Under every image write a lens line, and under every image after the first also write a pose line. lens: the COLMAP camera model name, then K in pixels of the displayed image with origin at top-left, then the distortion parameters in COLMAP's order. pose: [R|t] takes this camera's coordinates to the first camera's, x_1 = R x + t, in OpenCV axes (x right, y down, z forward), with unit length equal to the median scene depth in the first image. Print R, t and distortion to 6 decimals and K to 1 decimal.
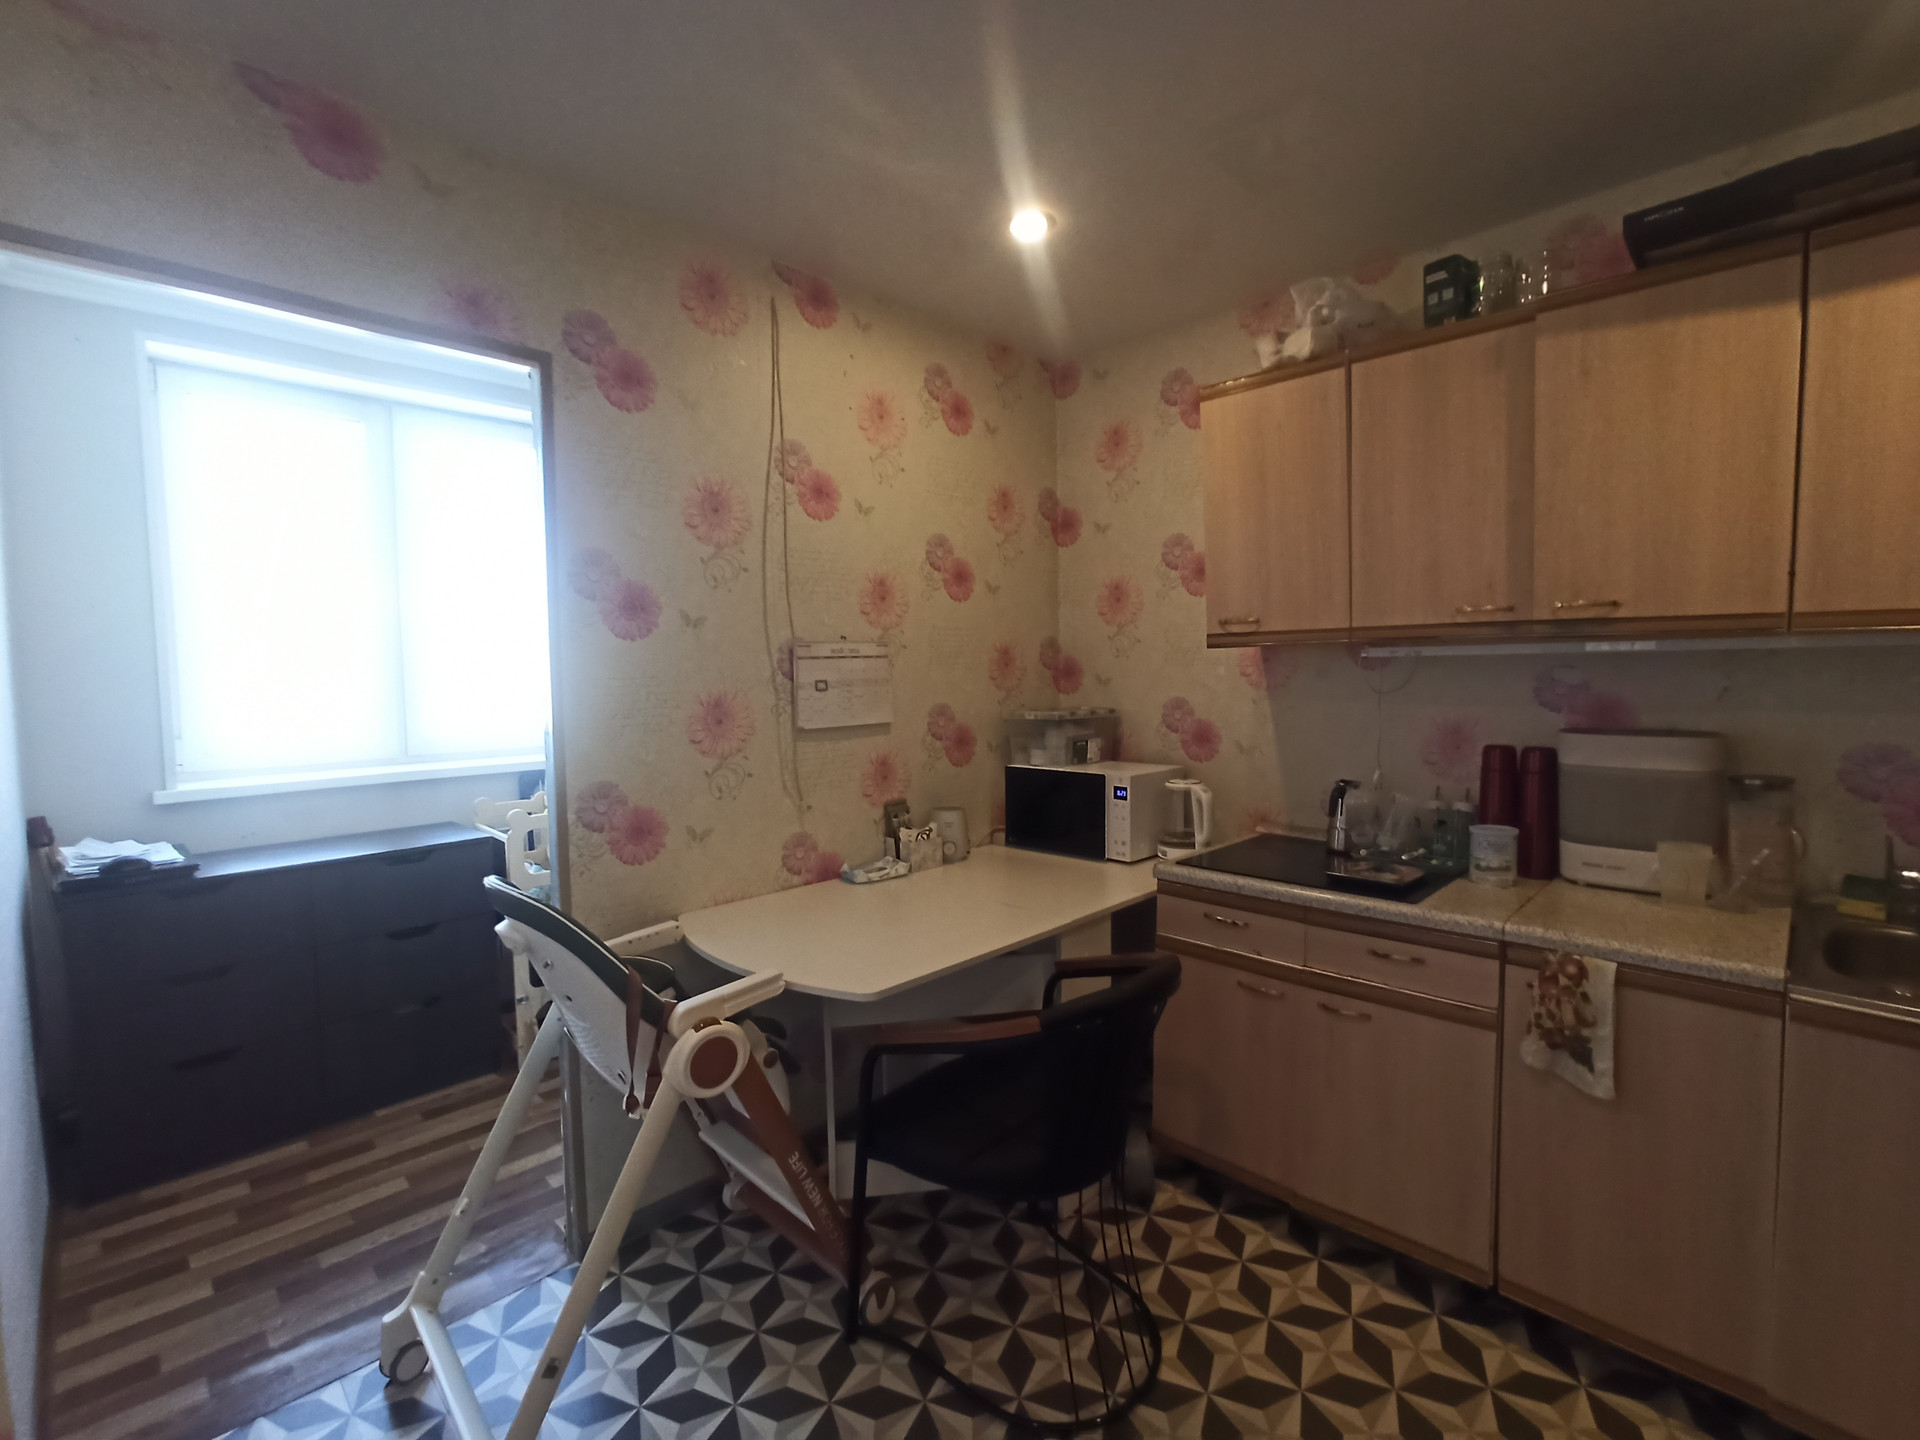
lens RADIAL K [[849.6, 0, 963.4], [0, 849.6, 715.0], [0, 0, 1]] dist [-0.049834, 0.028335]
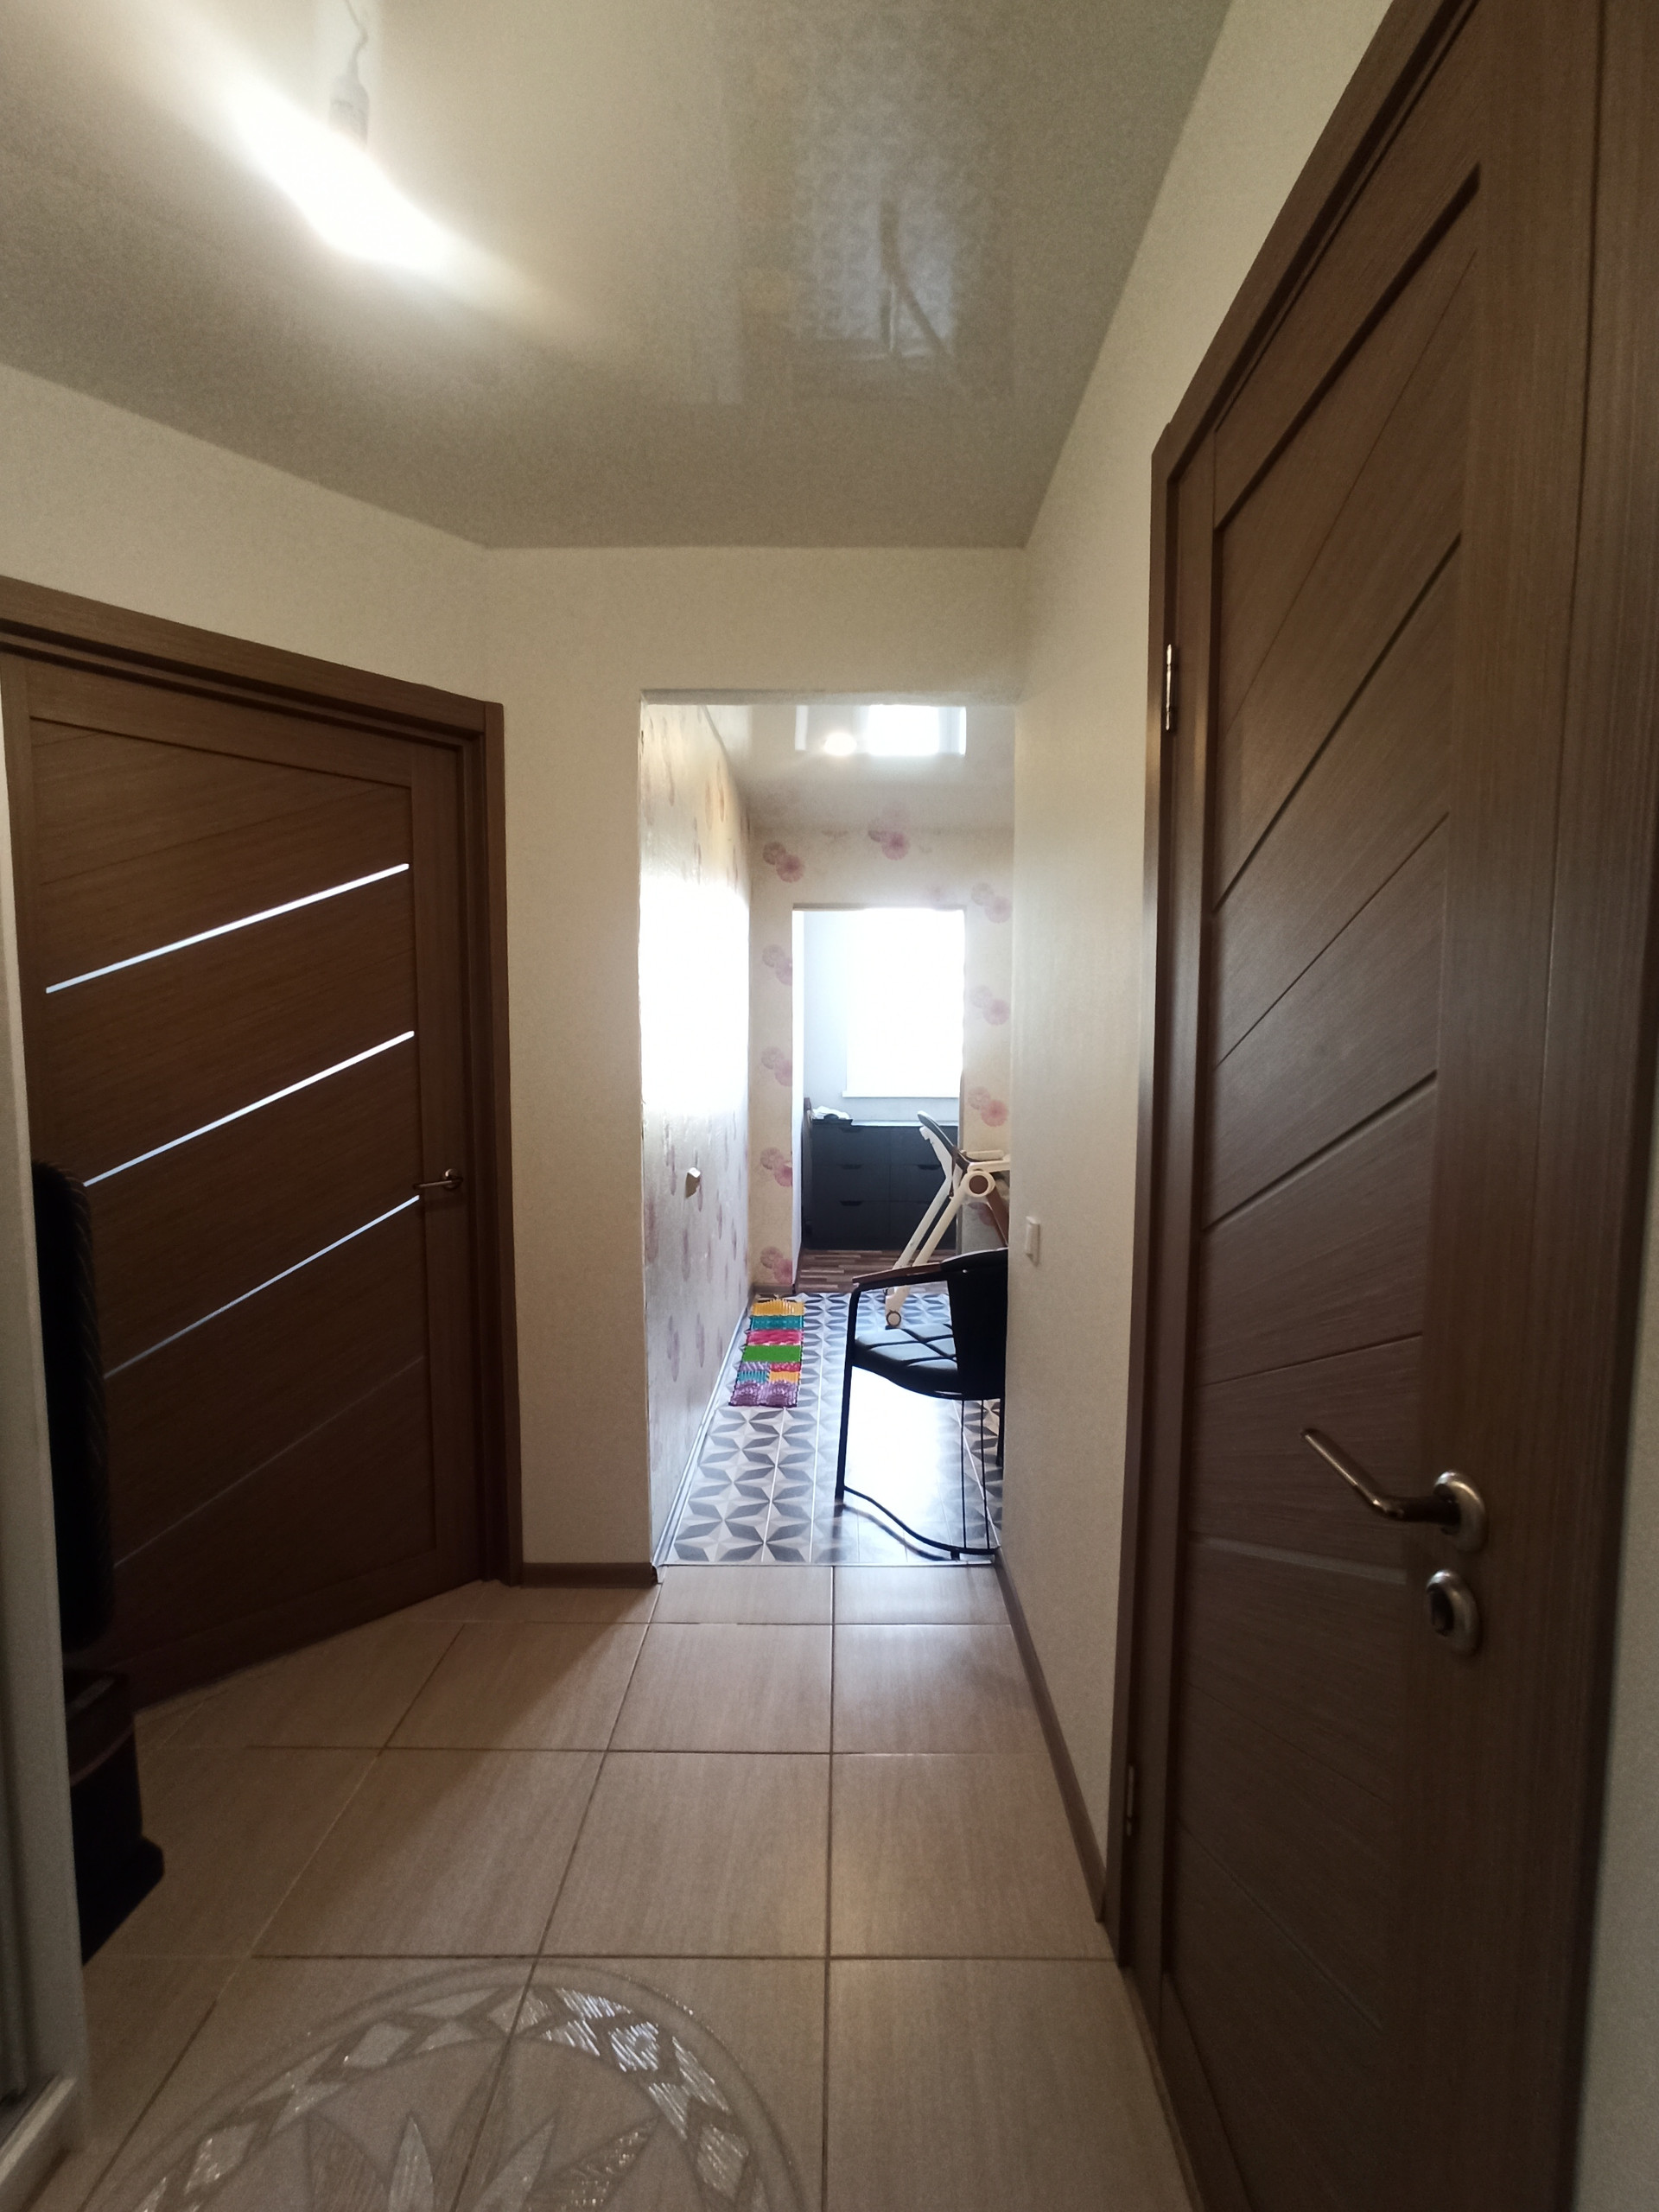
lens RADIAL K [[1007.9, 0, 899.9], [0, 1007.9, 1135.0], [0, 0, 1]] dist [-0.055592, 0.033148]
pose [[0.735970, 0.080381, -0.672226, 1.063998], [-0.057727, 0.996761, 0.055985, 0.057962], [0.674549, -0.002398, 0.738227, -0.983455]]
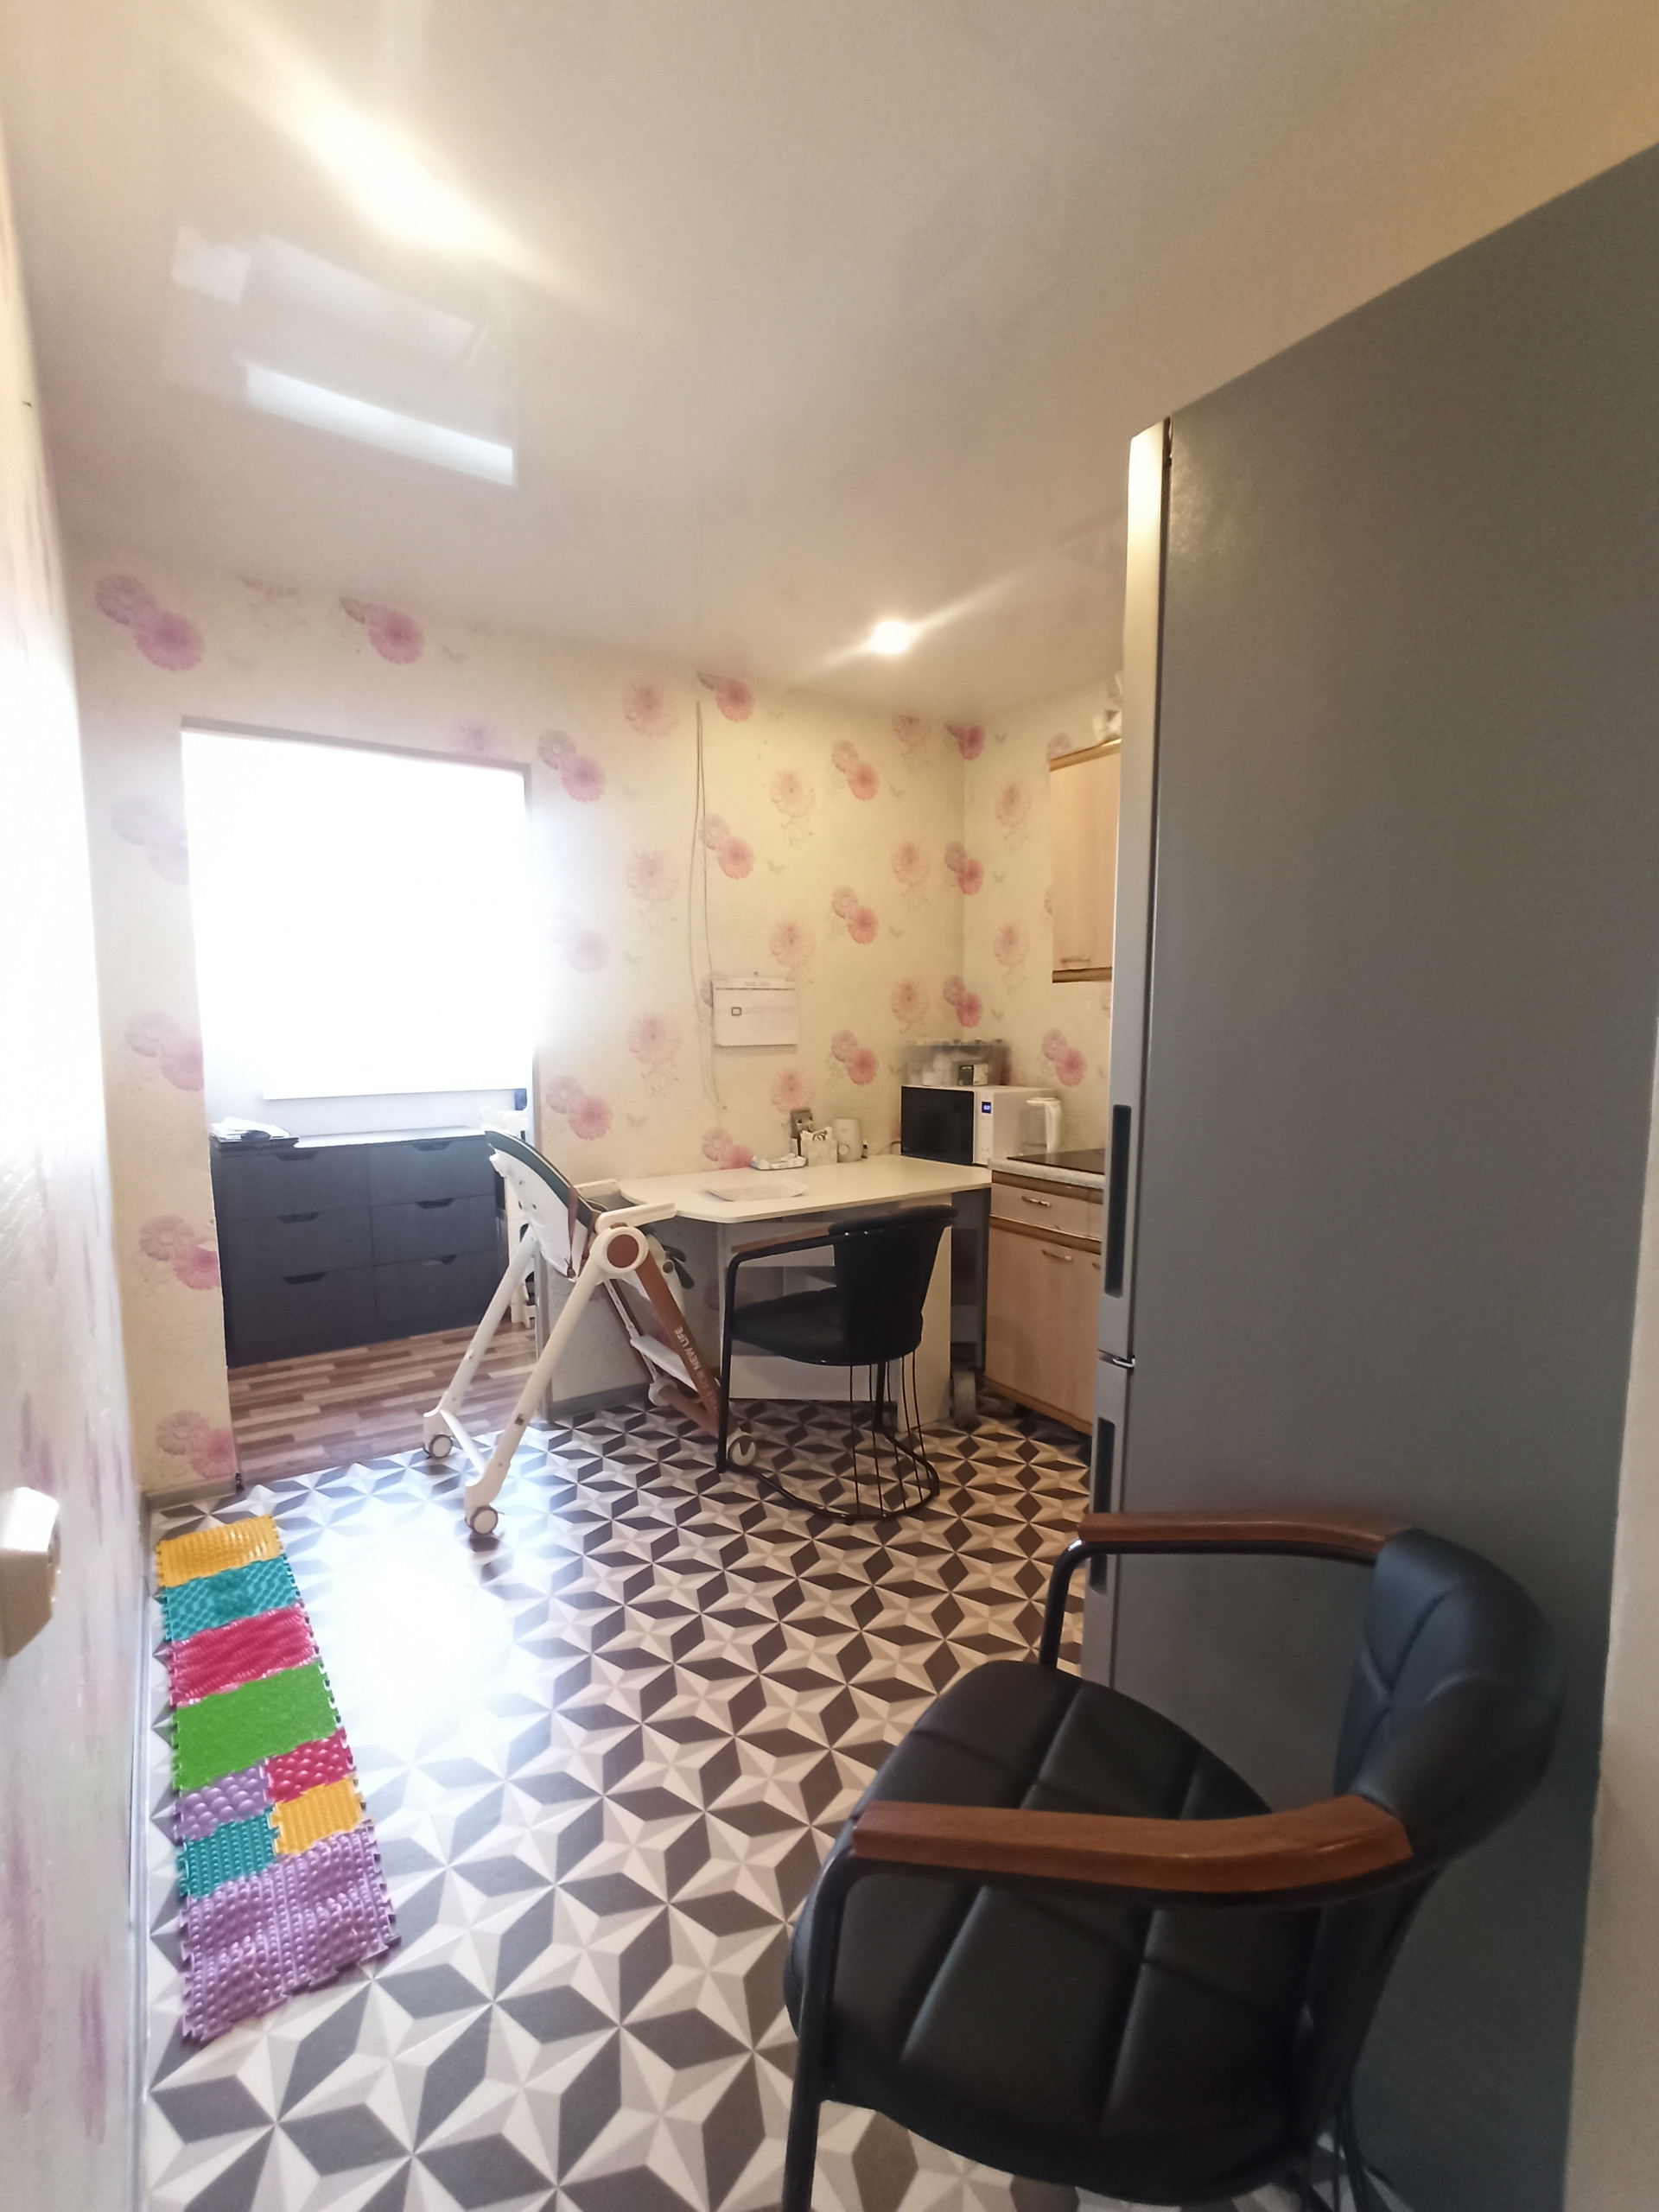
lens RADIAL K [[978.8, 0, 833.0], [0, 978.8, 1136.4], [0, 0, 1]] dist [-0.049834, 0.028335]
pose [[0.981982, 0.032804, -0.186107, 0.251387], [-0.021912, 0.997941, 0.060285, 0.060138], [0.187701, -0.055120, 0.980678, -0.406232]]
